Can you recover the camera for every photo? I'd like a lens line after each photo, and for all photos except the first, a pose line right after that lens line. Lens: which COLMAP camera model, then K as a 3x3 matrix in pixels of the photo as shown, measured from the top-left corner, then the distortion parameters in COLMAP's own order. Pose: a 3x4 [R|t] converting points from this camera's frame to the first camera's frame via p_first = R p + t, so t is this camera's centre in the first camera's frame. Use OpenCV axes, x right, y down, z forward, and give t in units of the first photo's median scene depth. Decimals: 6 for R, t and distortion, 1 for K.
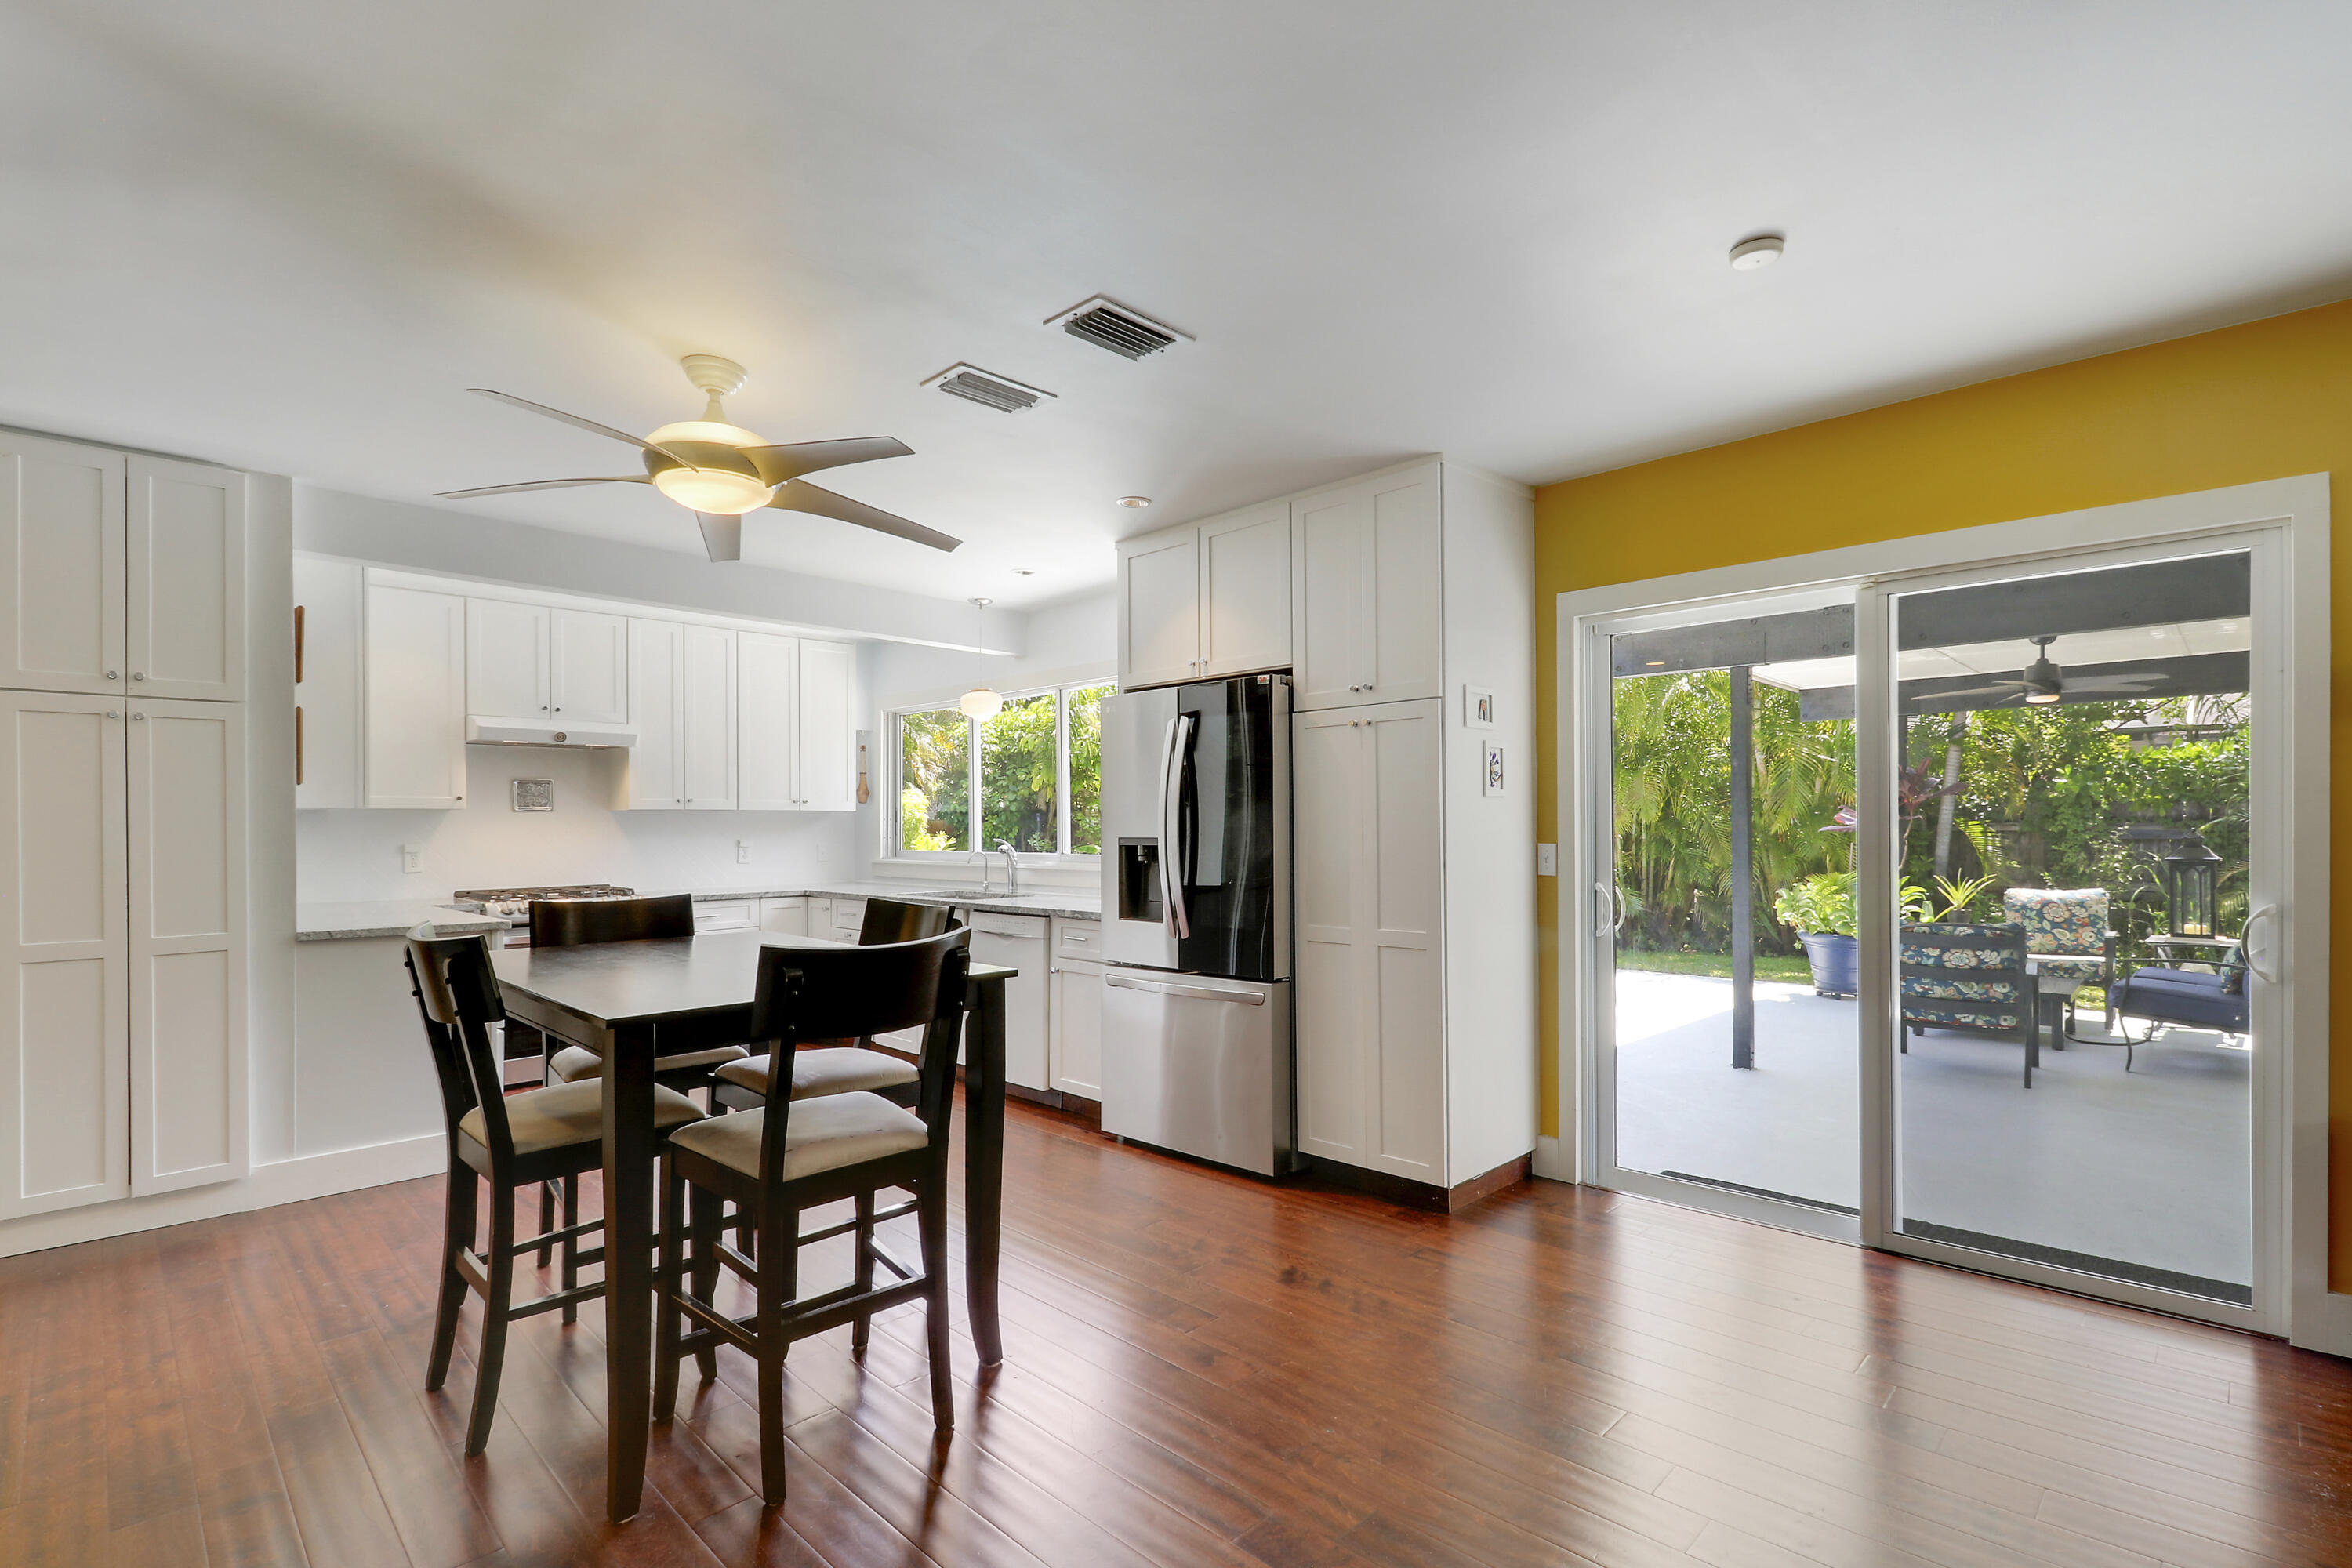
lens RADIAL K [[1100.9, 0, 1176.9], [0, 1100.9, 818.9], [0, 0, 1]] dist [0.003497, -0.010644]
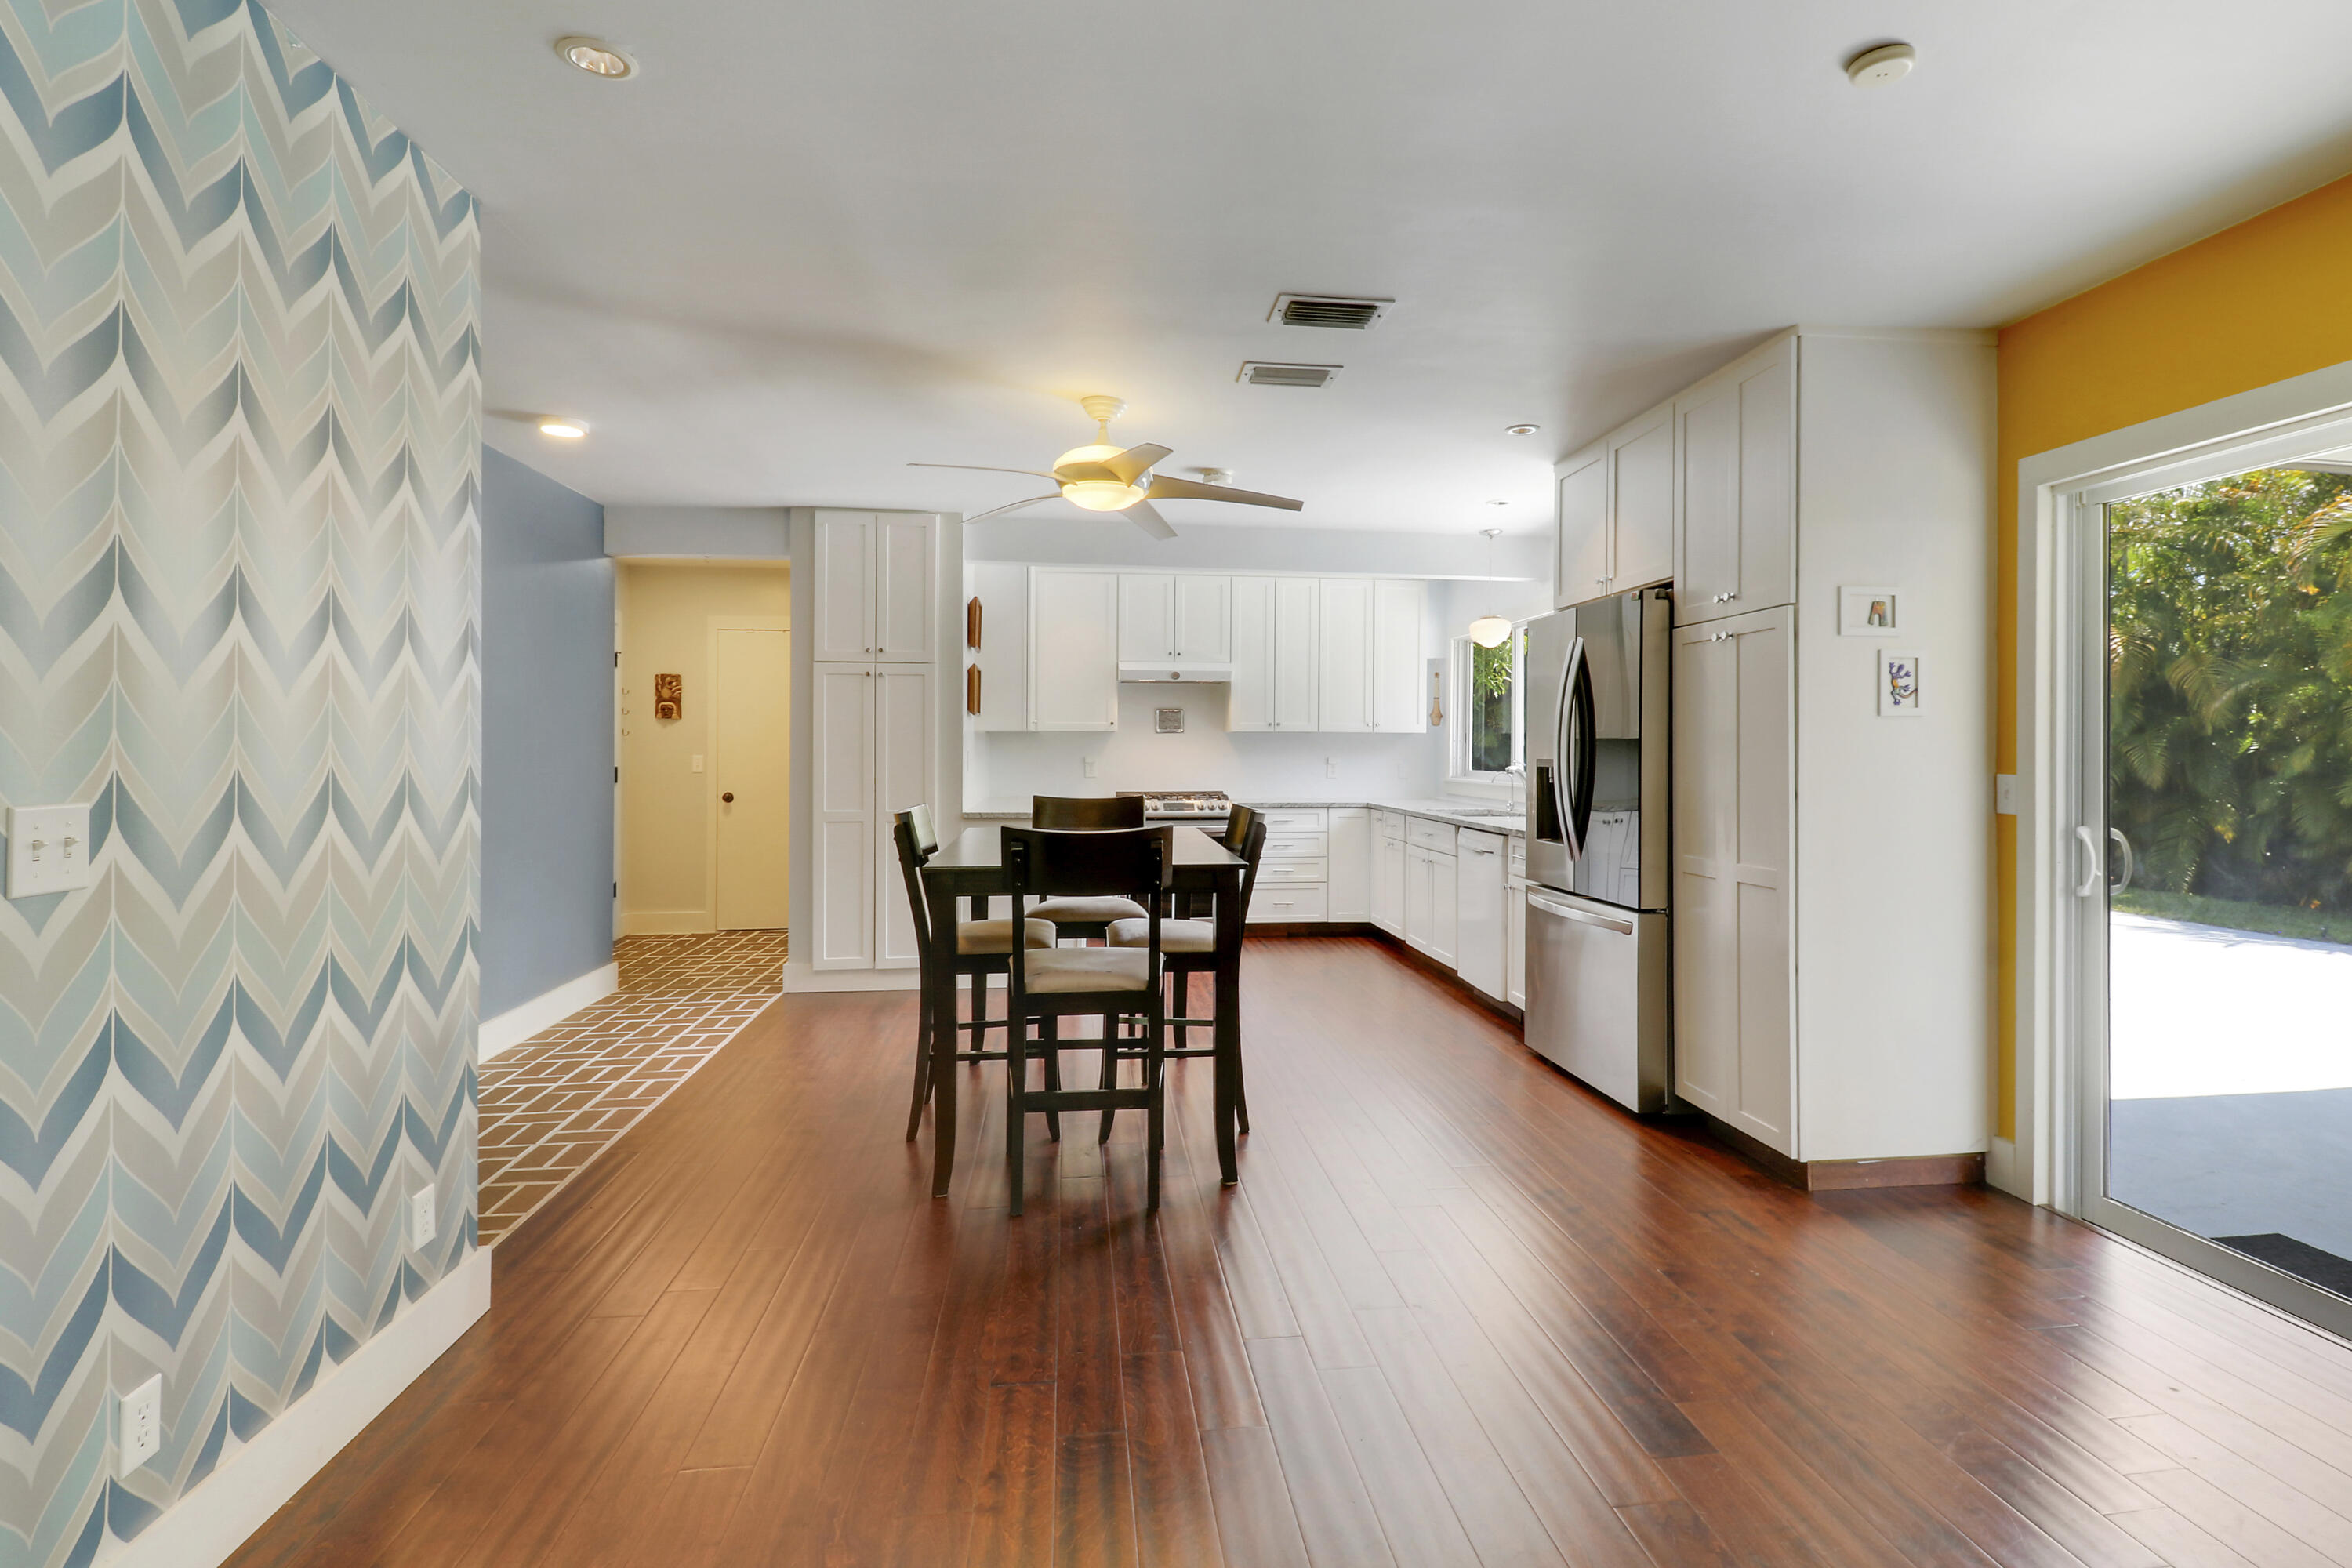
lens RADIAL K [[1100.9, 0, 1190.7], [0, 1100.9, 750.8], [0, 0, 1]] dist [0.003497, -0.010644]
pose [[0.781893, 0.010358, -0.623326, 0.341936], [-0.004467, 0.999929, 0.011014, -0.000373], [0.623396, -0.005827, 0.781884, 0.009560]]
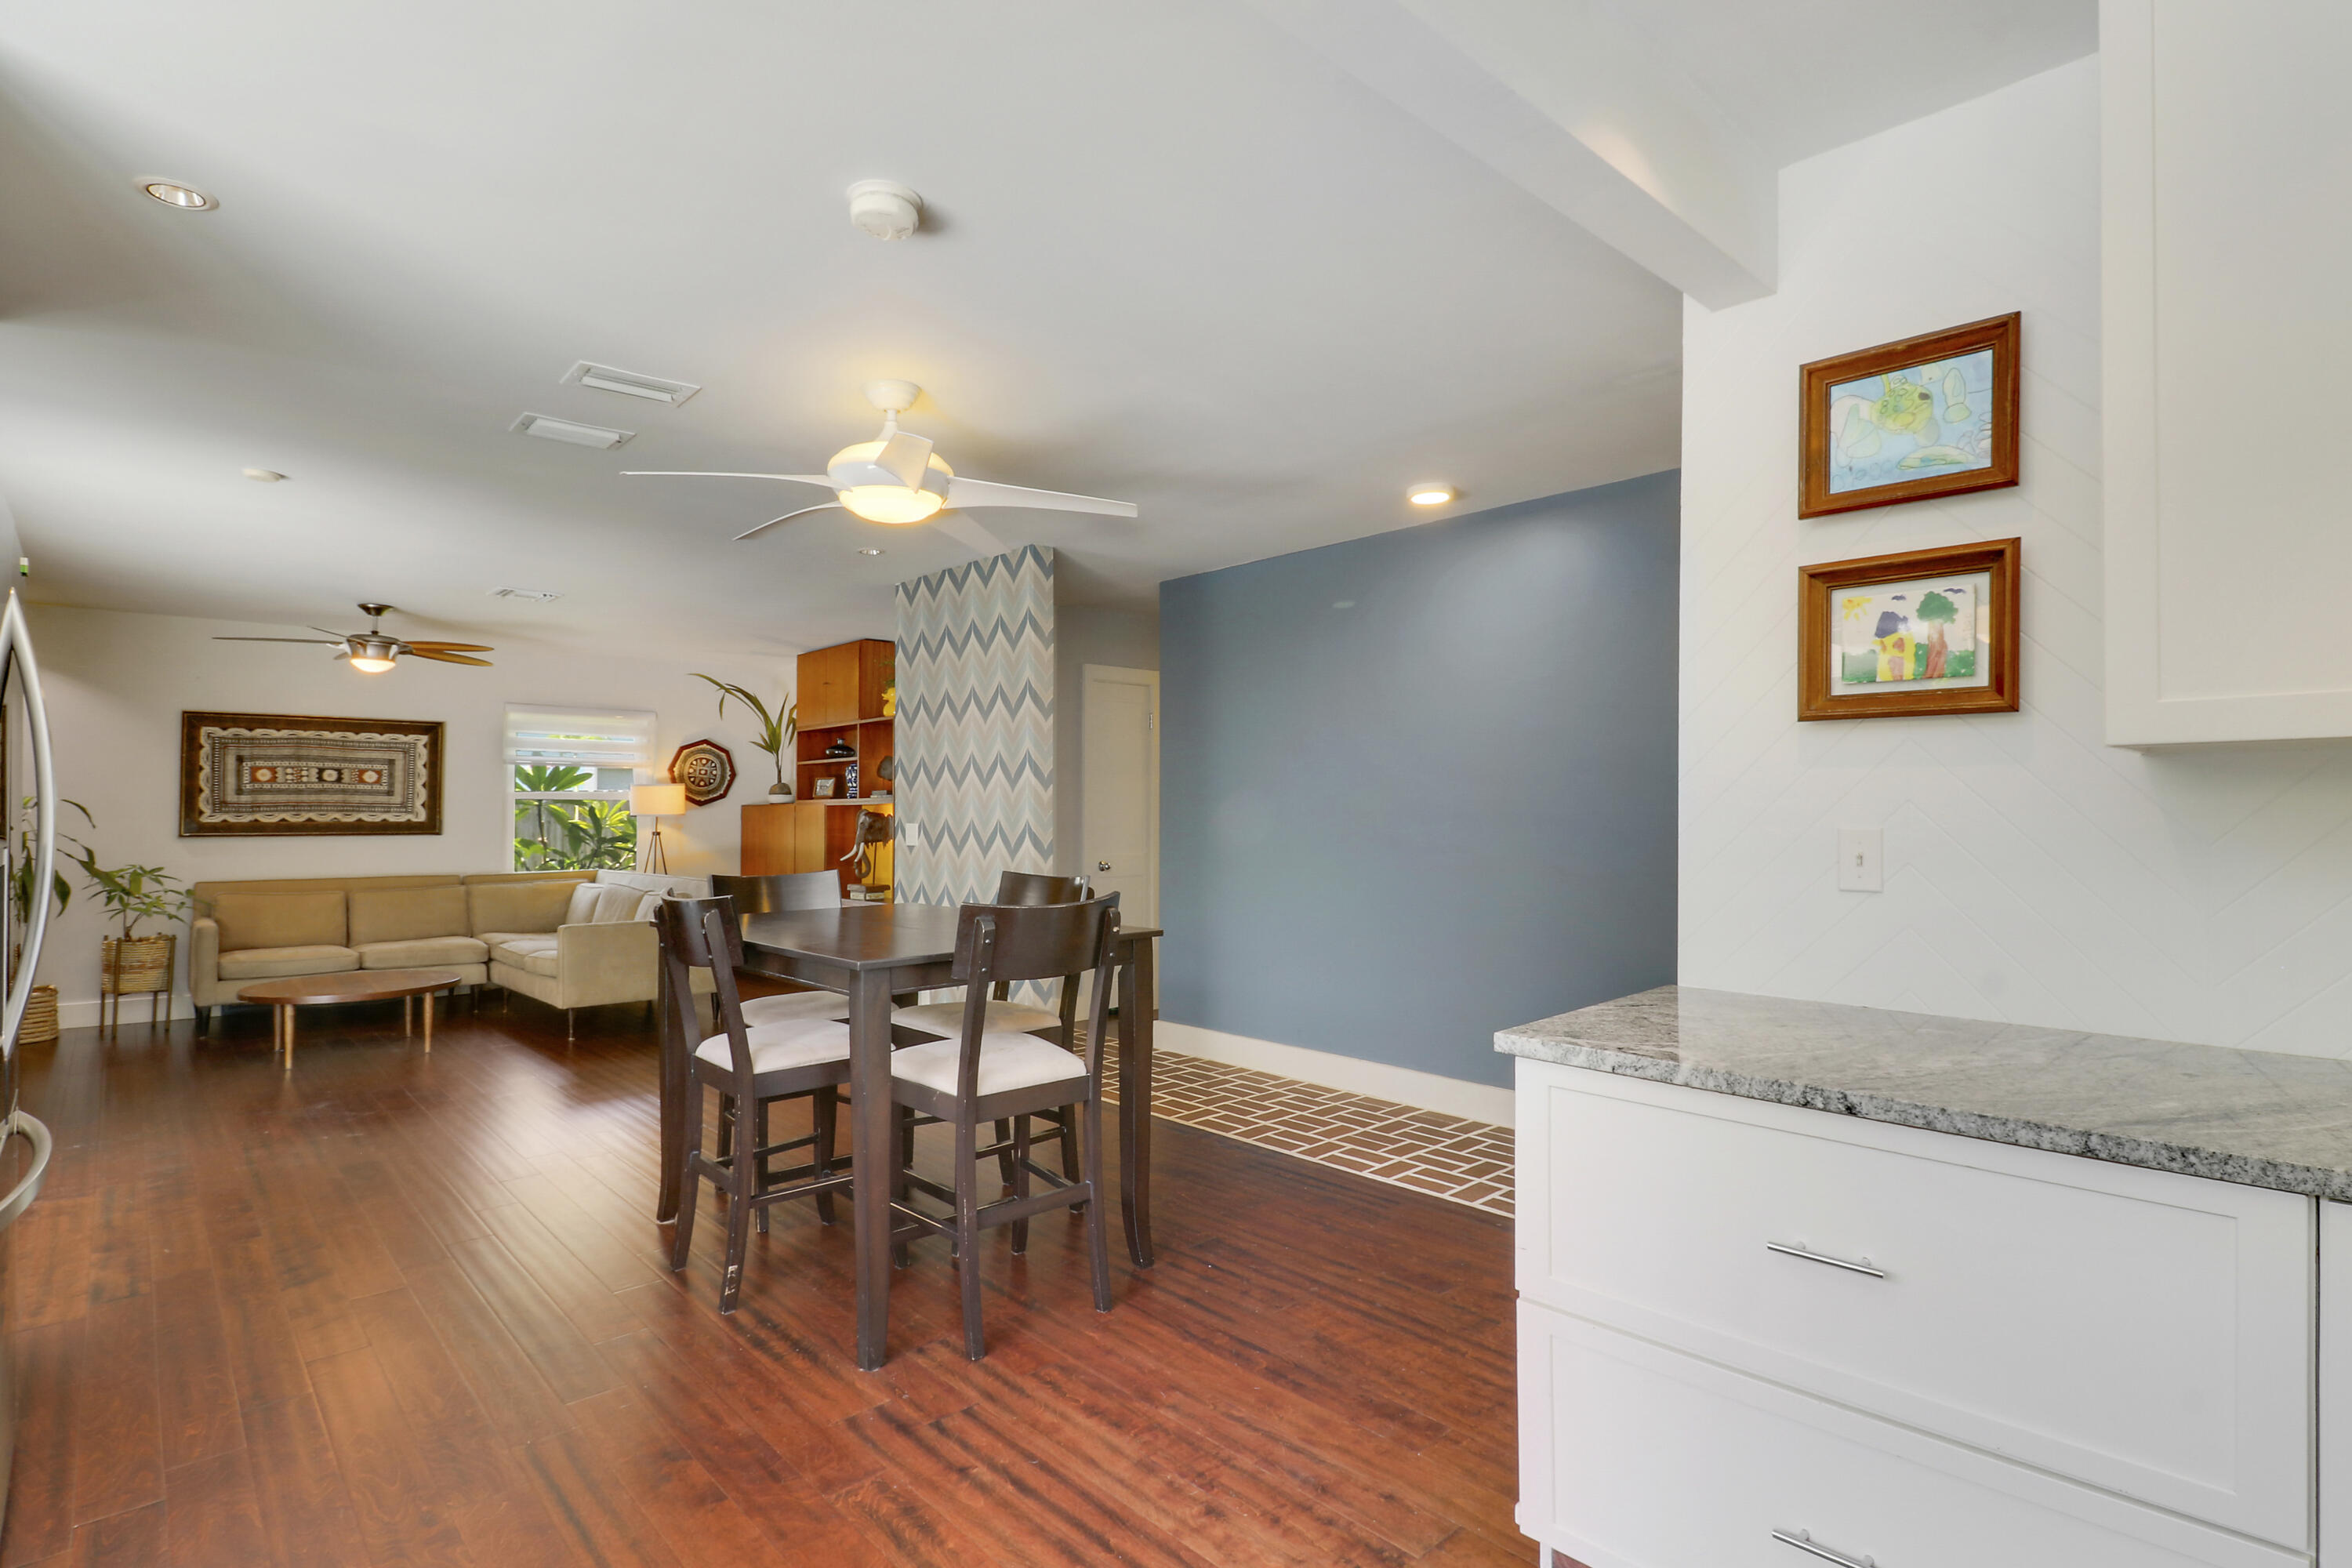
lens RADIAL K [[1168.1, 0, 1204.0], [0, 1168.1, 776.5], [0, 0, 1]] dist [-0.005039, -0.007875]
pose [[-0.999575, 0.010379, 0.027243, -0.513209], [0.009584, 0.999529, -0.029158, 0.008222], [-0.027533, -0.028885, -0.999203, 1.446948]]
